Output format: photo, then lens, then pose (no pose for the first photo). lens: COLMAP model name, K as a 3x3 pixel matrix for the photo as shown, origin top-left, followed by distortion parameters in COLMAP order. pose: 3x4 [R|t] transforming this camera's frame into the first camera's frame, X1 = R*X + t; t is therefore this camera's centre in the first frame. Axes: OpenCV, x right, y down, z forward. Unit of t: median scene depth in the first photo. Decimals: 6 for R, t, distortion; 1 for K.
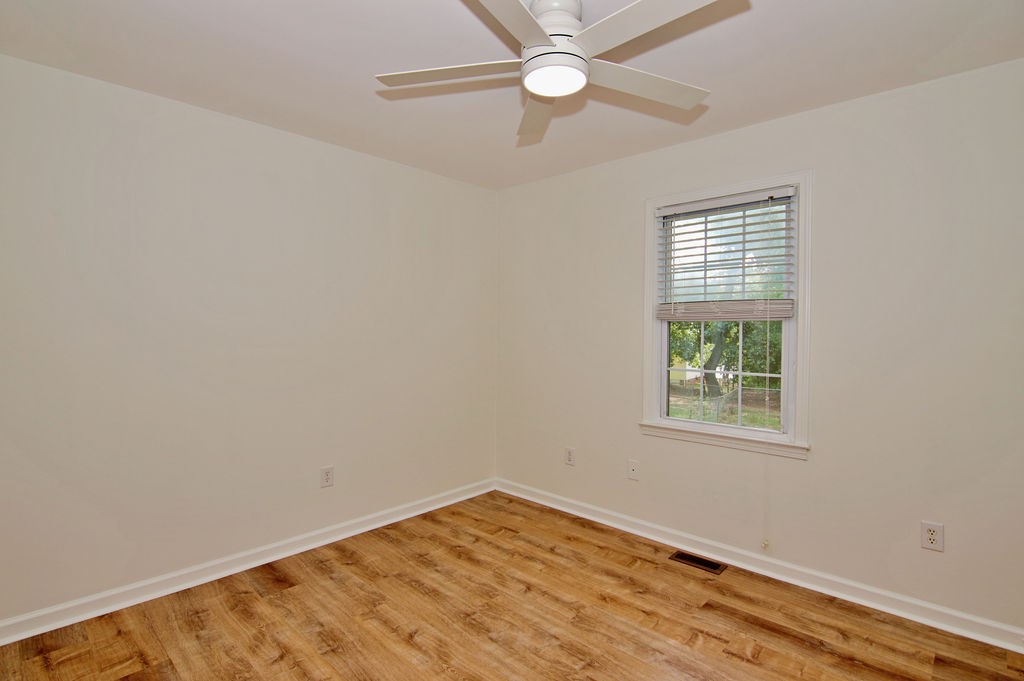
lens RADIAL K [[509.9, 0, 509.5], [0, 509.9, 337.3], [0, 0, 1]] dist [-0.016377, -0.002866]
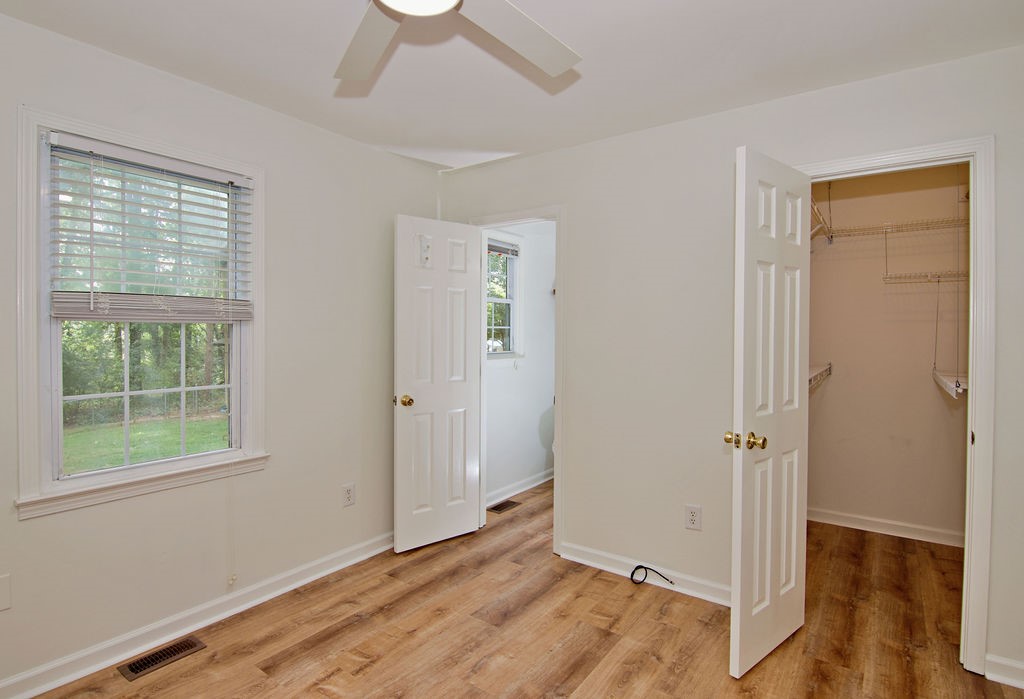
lens RADIAL K [[524.8, 0, 507.4], [0, 524.8, 341.0], [0, 0, 1]] dist [-0.014610, -0.004691]
pose [[-0.126657, -0.022998, 0.991680, -0.459167], [0.012856, 0.999609, 0.024824, -0.020204], [-0.991863, 0.015893, -0.126312, 0.670652]]
